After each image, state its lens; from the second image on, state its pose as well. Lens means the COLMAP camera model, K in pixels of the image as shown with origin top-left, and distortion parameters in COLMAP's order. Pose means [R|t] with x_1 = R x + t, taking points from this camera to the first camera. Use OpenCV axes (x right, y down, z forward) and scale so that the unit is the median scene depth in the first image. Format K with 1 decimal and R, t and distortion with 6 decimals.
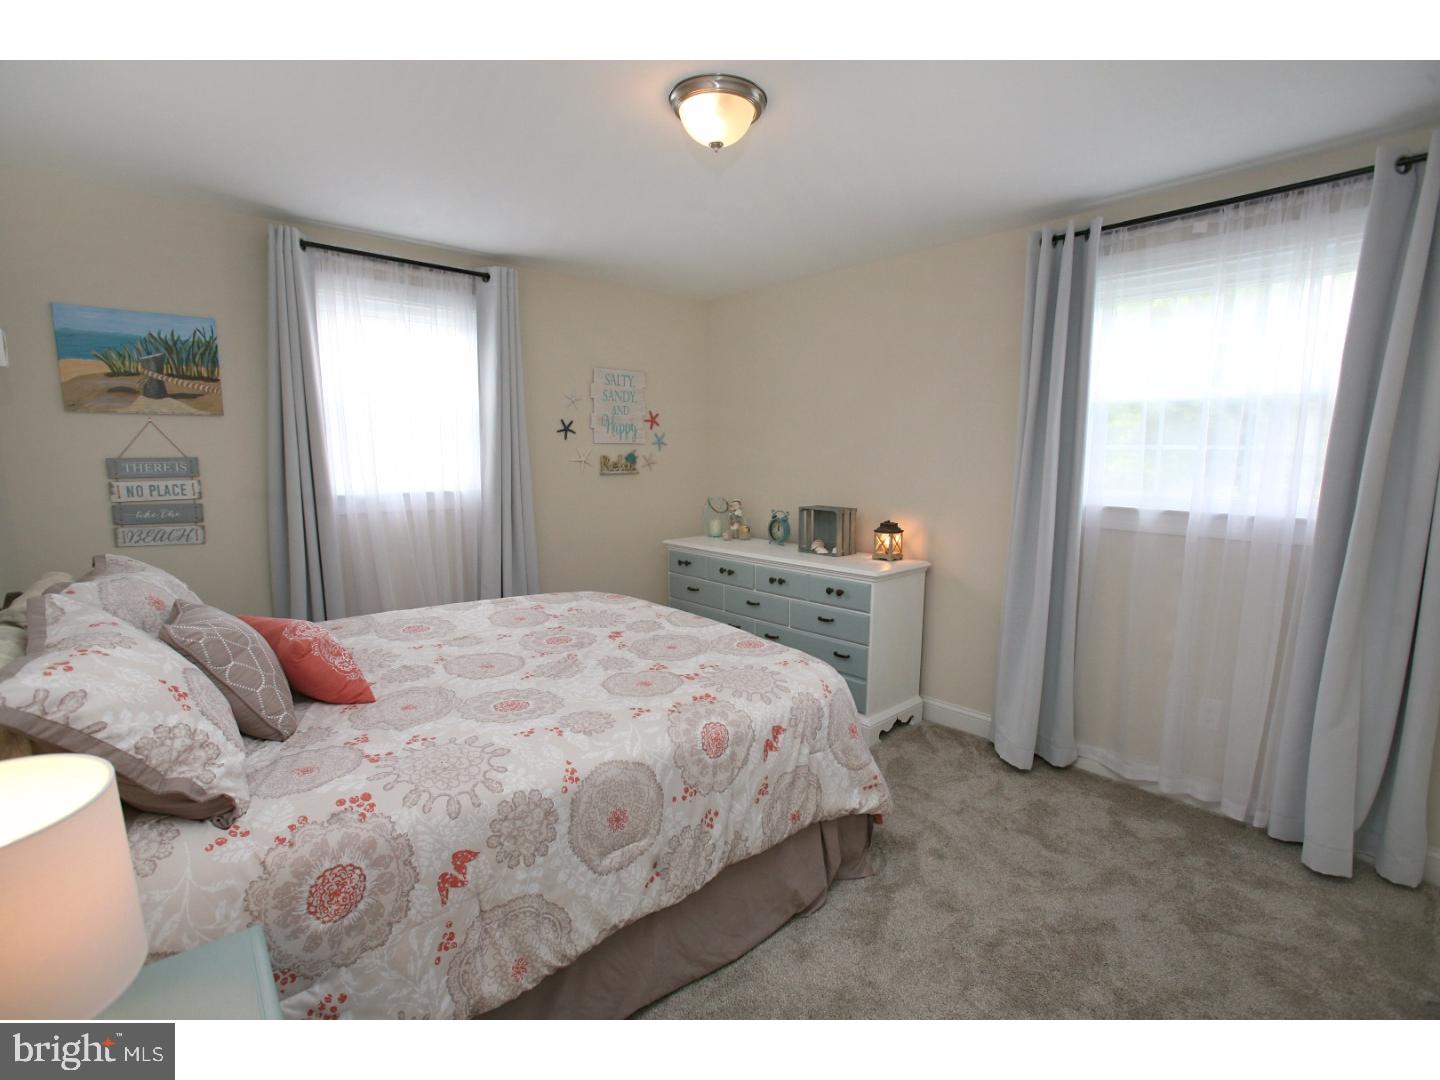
lens RADIAL K [[690.0, 0, 712.6], [0, 690.0, 525.0], [0, 0, 1]] dist [-0.084622, 0.044628]
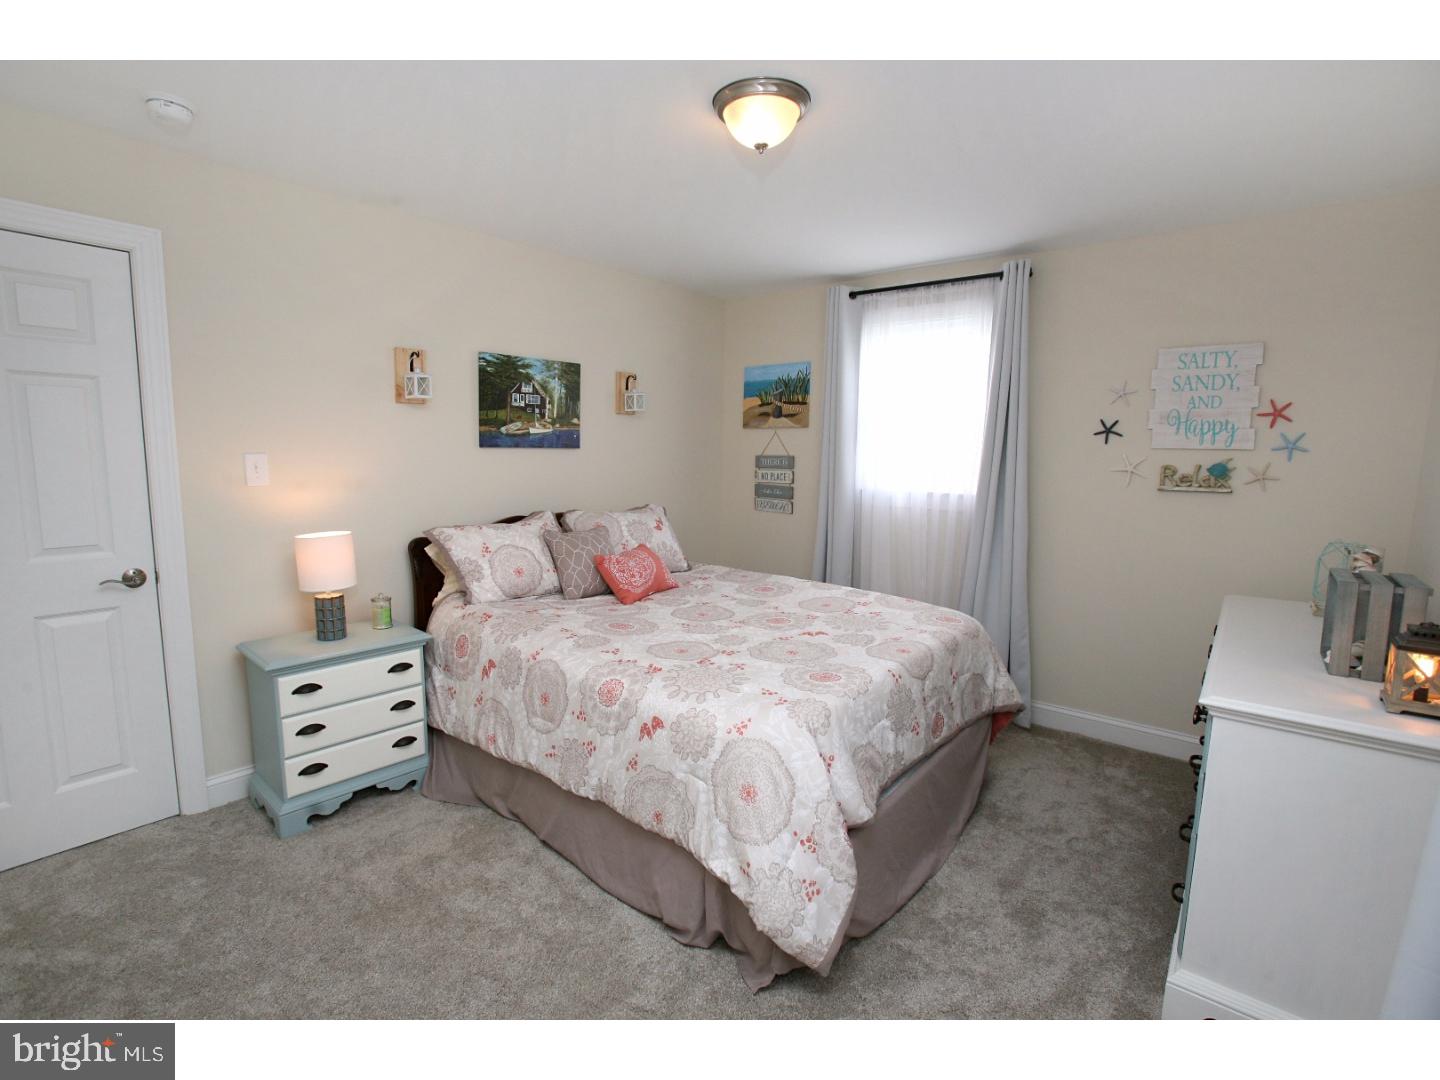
lens RADIAL K [[690.0, 0, 712.6], [0, 690.0, 525.0], [0, 0, 1]] dist [-0.084622, 0.044628]
pose [[0.130579, 0.104567, -0.985908, 0.769647], [-0.116407, 0.989161, 0.089494, -0.067683], [0.984580, 0.103080, 0.141336, 0.639732]]
